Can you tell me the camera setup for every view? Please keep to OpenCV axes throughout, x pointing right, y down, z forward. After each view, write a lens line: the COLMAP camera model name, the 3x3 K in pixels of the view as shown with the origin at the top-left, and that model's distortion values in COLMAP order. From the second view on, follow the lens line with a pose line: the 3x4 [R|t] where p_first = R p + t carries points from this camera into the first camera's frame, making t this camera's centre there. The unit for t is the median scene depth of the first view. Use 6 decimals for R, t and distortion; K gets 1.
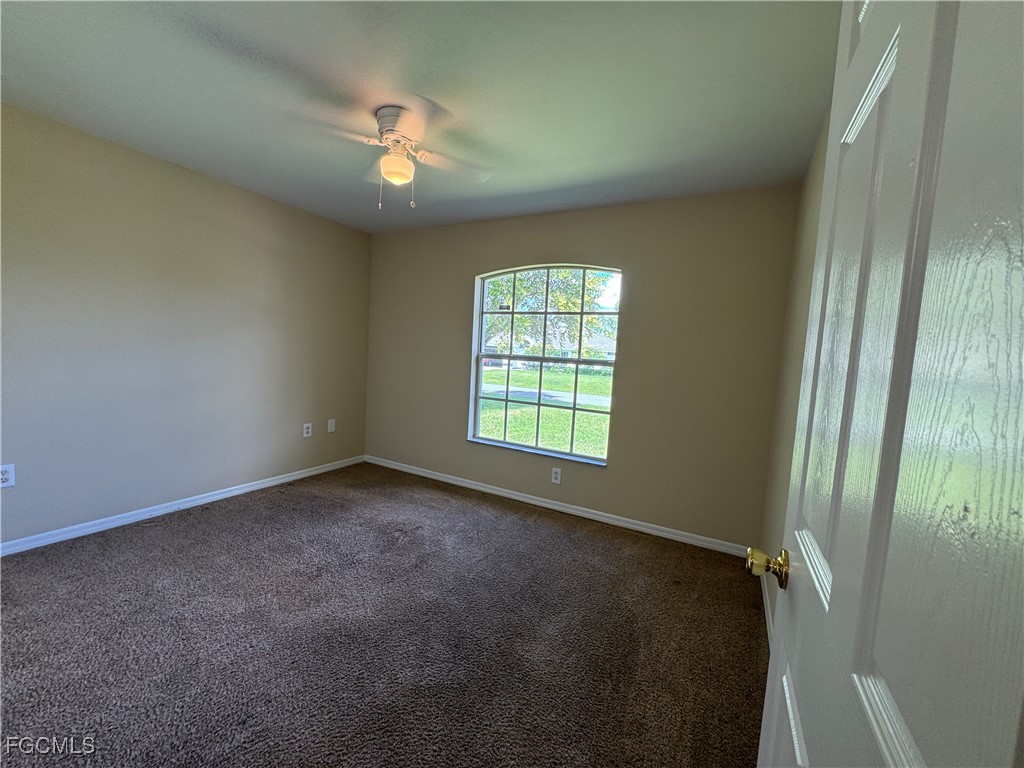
lens RADIAL K [[420.0, 0, 507.6], [0, 420.0, 384.7], [0, 0, 1]] dist [0.000212, -0.000261]
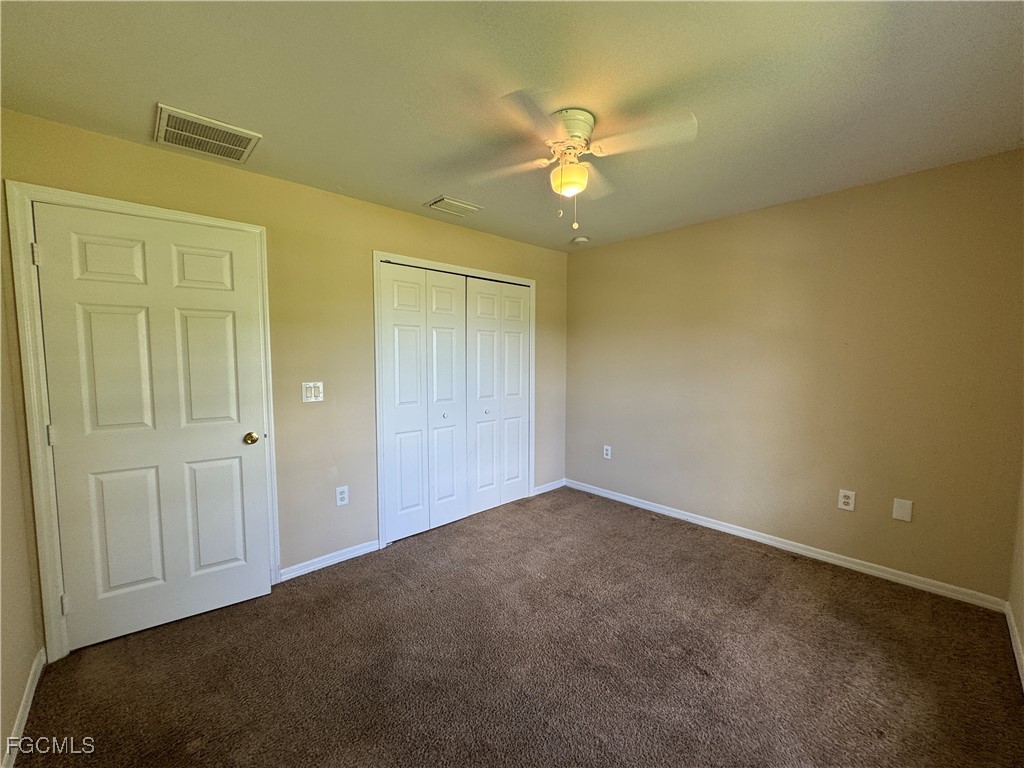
lens RADIAL K [[420.0, 0, 513.9], [0, 420.0, 384.1], [0, 0, 1]] dist [0.000212, -0.000261]
pose [[-0.316615, 0.016200, -0.948416, 0.414489], [-0.086644, 0.995180, 0.045924, -0.078146], [0.944589, 0.096714, -0.313685, 0.814251]]
